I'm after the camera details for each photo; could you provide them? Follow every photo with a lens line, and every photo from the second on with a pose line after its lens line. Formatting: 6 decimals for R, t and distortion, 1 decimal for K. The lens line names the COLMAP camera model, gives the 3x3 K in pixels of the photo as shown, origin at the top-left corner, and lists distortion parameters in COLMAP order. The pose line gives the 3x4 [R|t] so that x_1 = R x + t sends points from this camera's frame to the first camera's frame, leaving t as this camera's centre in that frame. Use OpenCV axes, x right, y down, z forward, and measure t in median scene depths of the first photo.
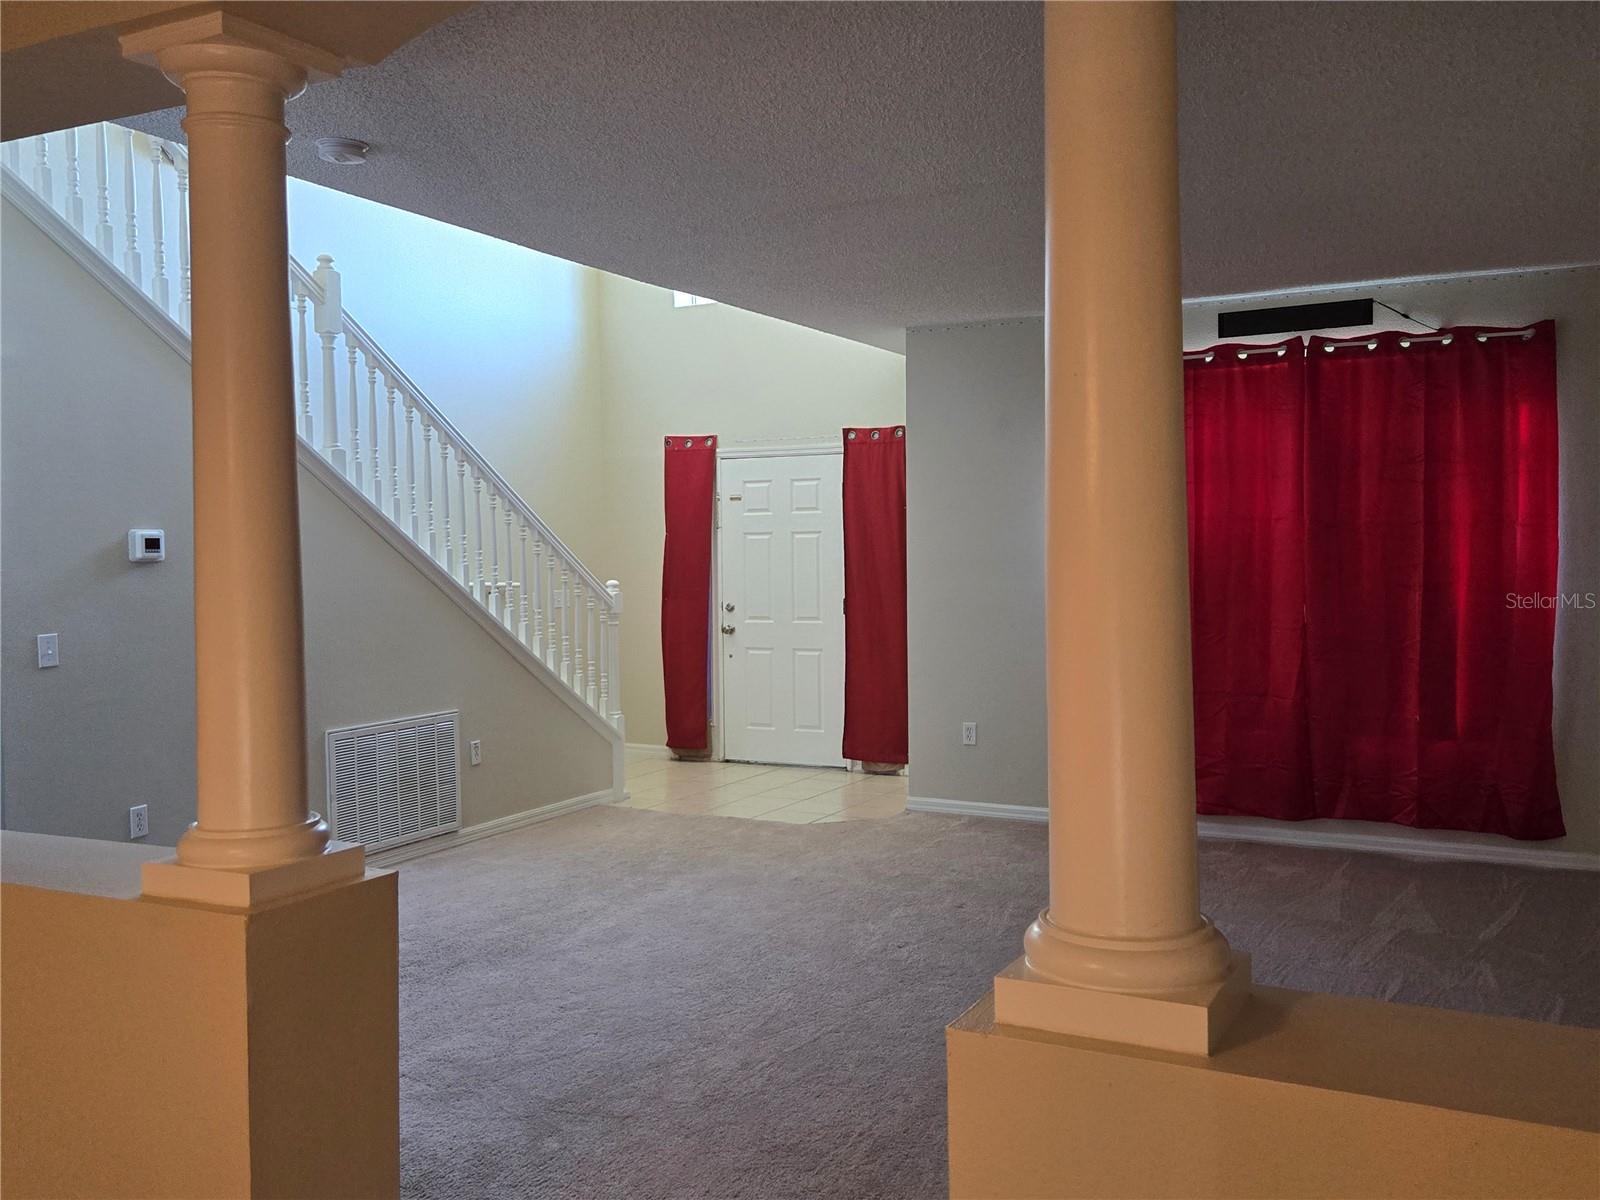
lens RADIAL K [[1437.5, 0, 794.9], [0, 1437.5, 604.5], [0, 0, 1]] dist [0.077180, -0.065695]
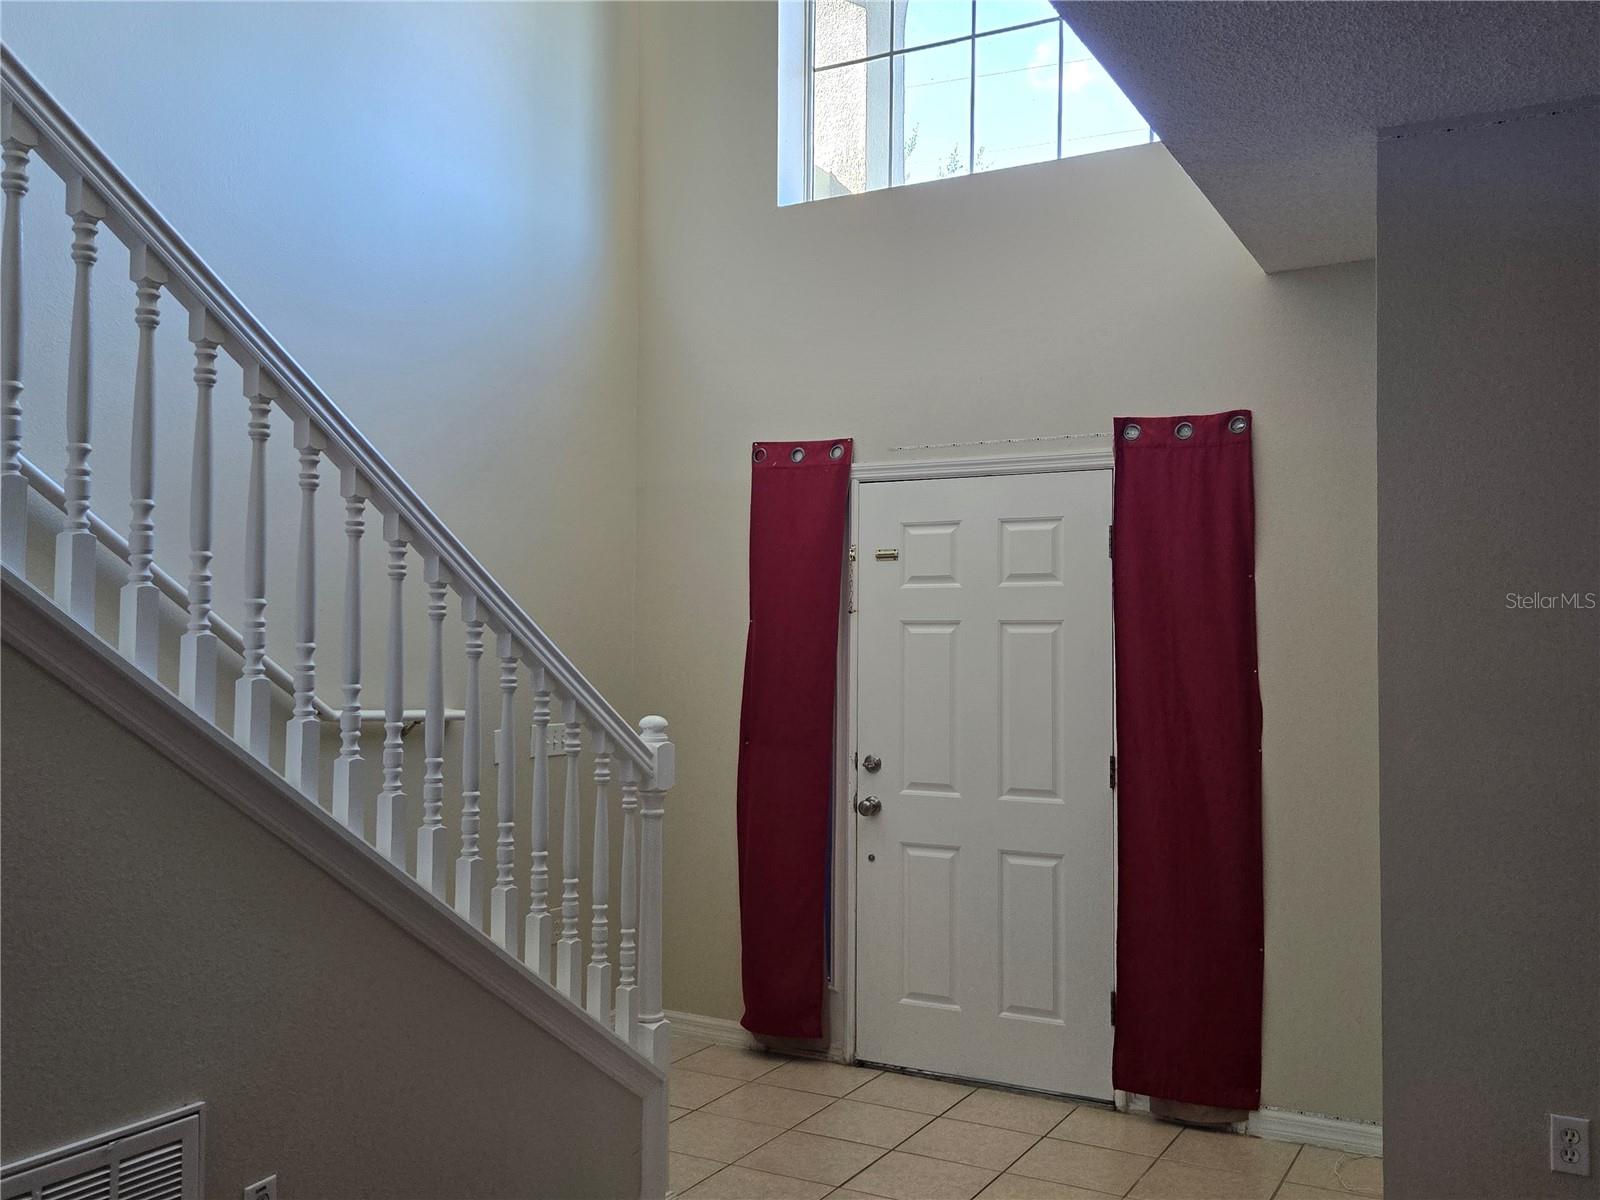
lens RADIAL K [[1437.5, 0, 795.2], [0, 1437.5, 607.3], [0, 0, 1]] dist [0.077180, -0.065695]
pose [[0.999626, 0.020267, -0.018361, -0.066887], [-0.021526, 0.997232, -0.071166, -0.017522], [0.016867, 0.071534, 0.997296, 0.490204]]
